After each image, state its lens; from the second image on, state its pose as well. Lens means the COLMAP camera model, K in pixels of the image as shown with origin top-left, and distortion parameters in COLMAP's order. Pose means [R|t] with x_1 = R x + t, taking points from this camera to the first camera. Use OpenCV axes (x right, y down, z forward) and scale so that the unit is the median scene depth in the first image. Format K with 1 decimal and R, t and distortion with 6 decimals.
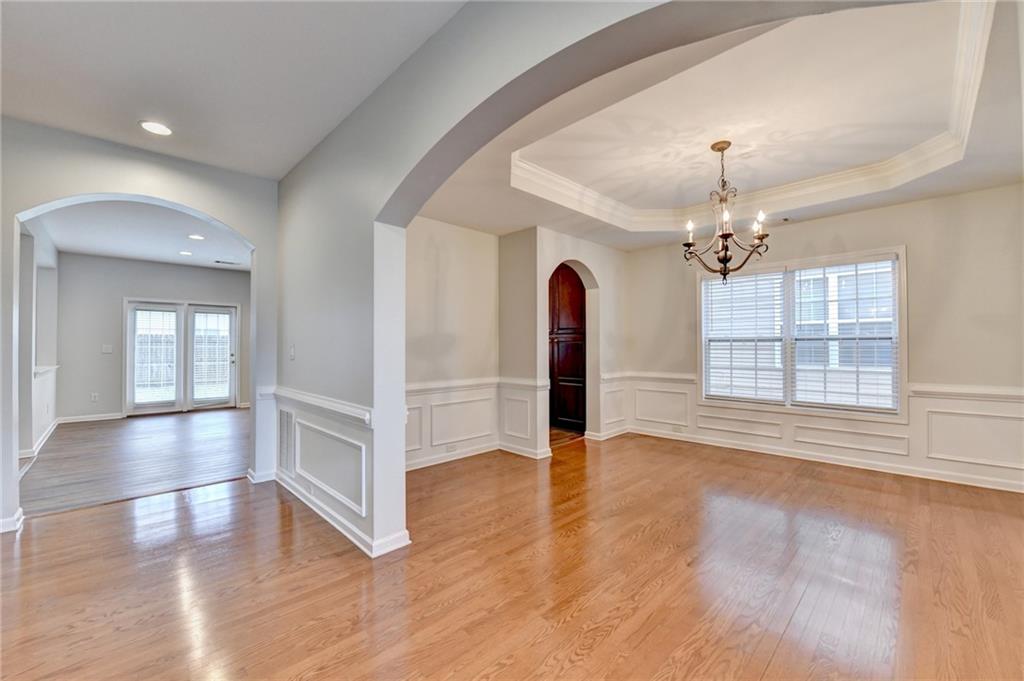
lens RADIAL K [[414.0, 0, 504.5], [0, 414.0, 341.8], [0, 0, 1]] dist [-0.013418, -0.003445]
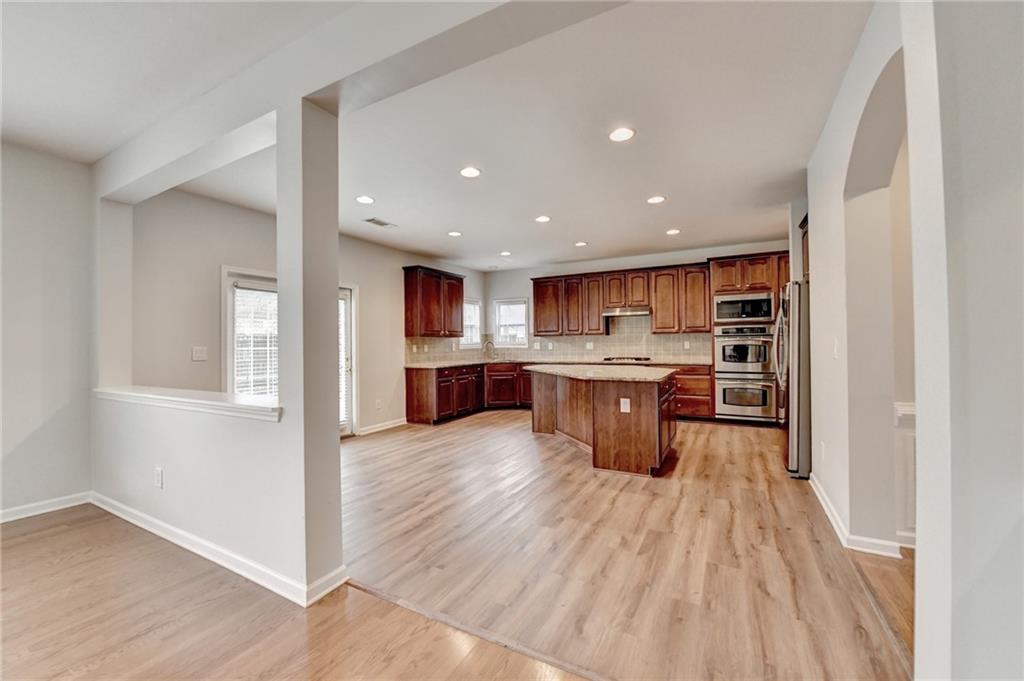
lens RADIAL K [[414.0, 0, 504.1], [0, 414.0, 341.6], [0, 0, 1]] dist [-0.013418, -0.003445]
pose [[0.955566, -0.008721, 0.294649, -0.659509], [0.008587, 0.999962, 0.001751, 0.003405], [-0.294653, 0.000856, 0.955604, 0.285740]]
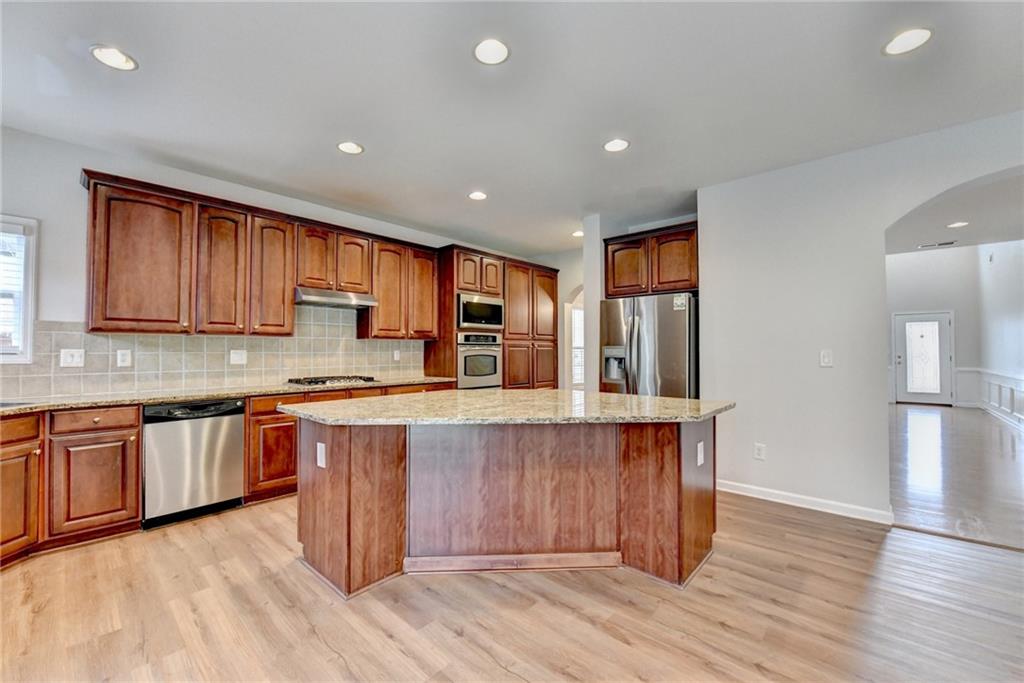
lens RADIAL K [[412.6, 0, 508.3], [0, 412.6, 342.9], [0, 0, 1]] dist [-0.019499, -0.000193]
pose [[-0.066583, 0.019336, 0.997594, -0.669494], [-0.007580, 0.999774, -0.019884, 0.007633], [-0.997752, -0.008886, -0.066421, 0.893639]]
